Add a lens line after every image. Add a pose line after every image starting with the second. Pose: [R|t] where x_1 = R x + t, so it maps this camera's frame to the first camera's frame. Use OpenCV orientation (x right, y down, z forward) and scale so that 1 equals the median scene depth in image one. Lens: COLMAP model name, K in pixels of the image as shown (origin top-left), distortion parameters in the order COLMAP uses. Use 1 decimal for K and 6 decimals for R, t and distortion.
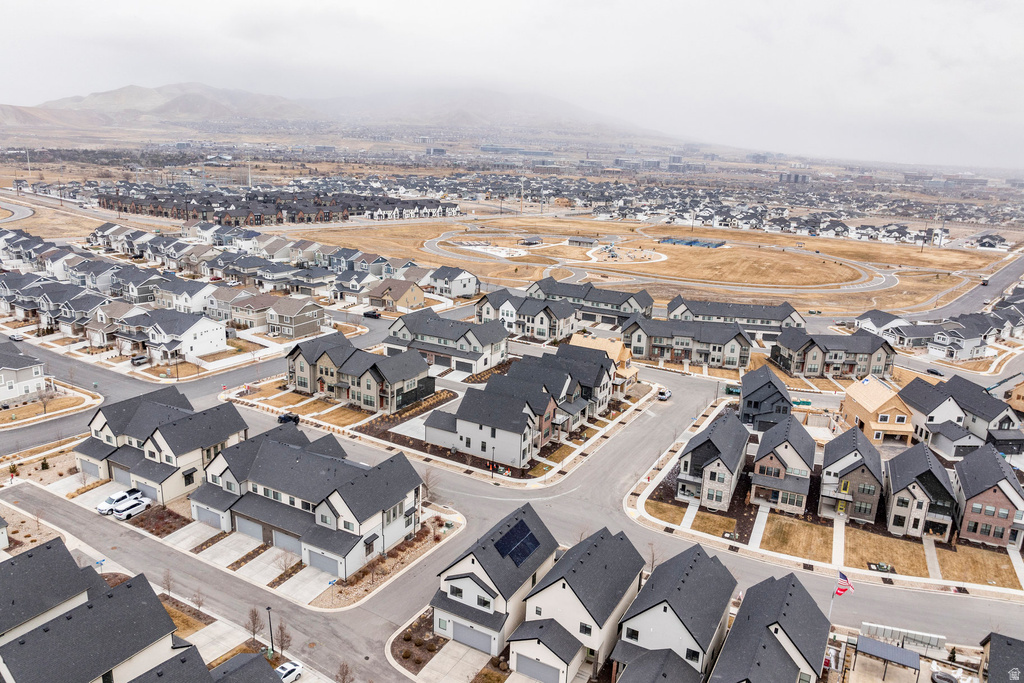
lens RADIAL K [[720.9, 0, 515.0], [0, 720.9, 335.2], [0, 0, 1]] dist [-0.032338, -0.003979]
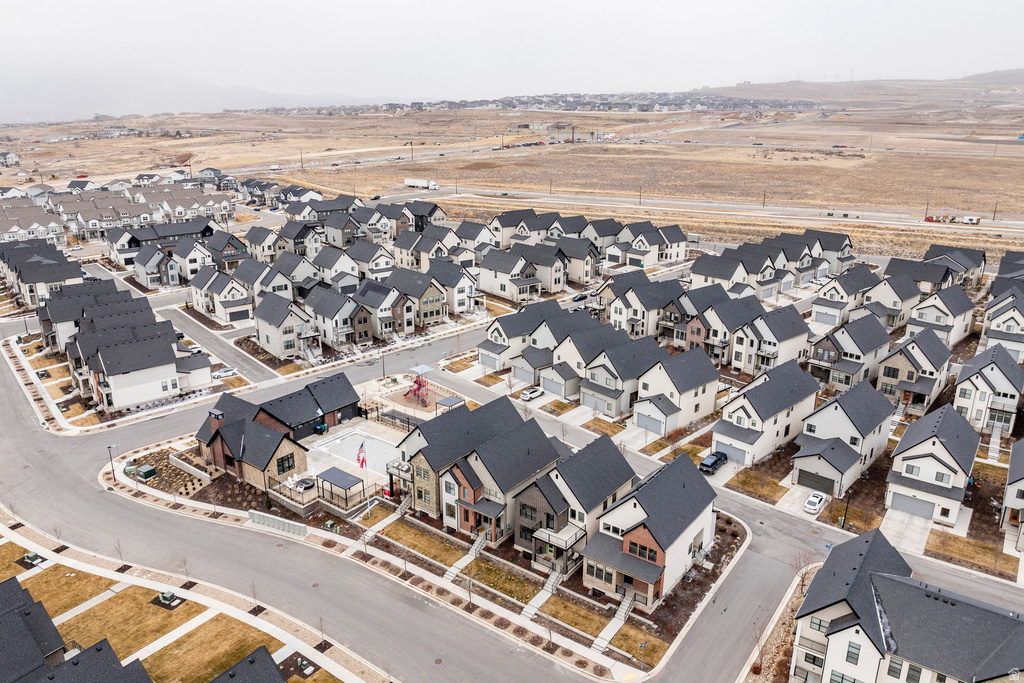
lens RADIAL K [[720.9, 0, 515.9], [0, 720.9, 344.8], [0, 0, 1]] dist [-0.032338, -0.003979]
pose [[-0.988707, -0.088921, 0.120633, 0.041925], [-0.010182, 0.842946, 0.537901, -0.223775], [-0.149518, 0.530598, -0.834332, 0.954400]]
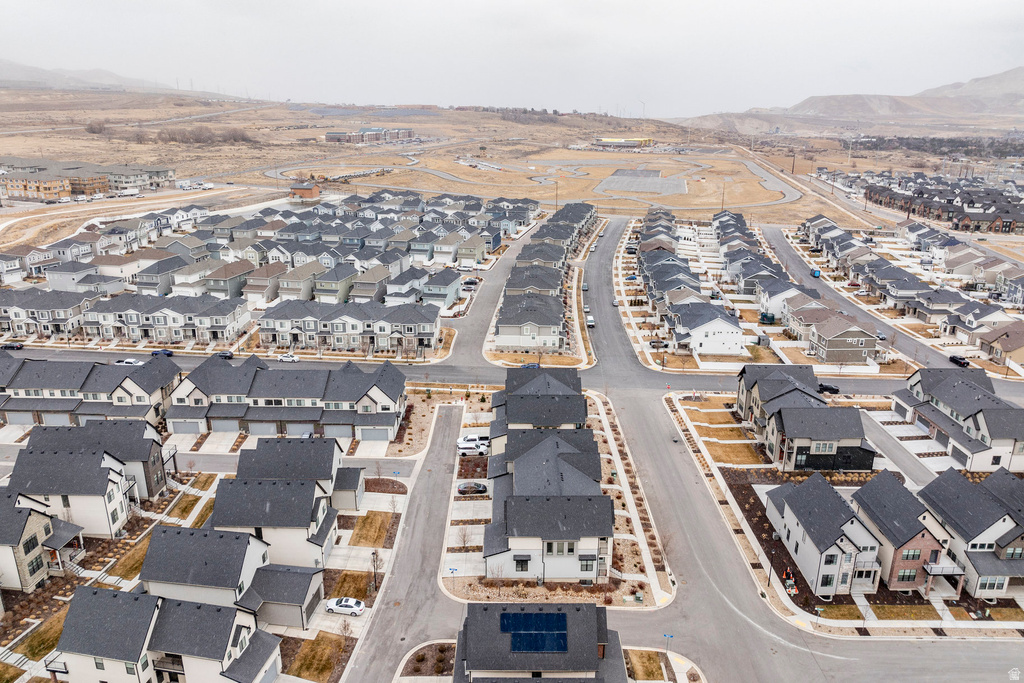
lens RADIAL K [[720.9, 0, 516.8], [0, 720.9, 337.0], [0, 0, 1]] dist [-0.032338, -0.003979]
pose [[0.477875, 0.224679, -0.849208, 0.354951], [-0.207631, 0.968234, 0.139330, -0.095146], [0.853537, 0.109739, 0.509345, 0.267422]]
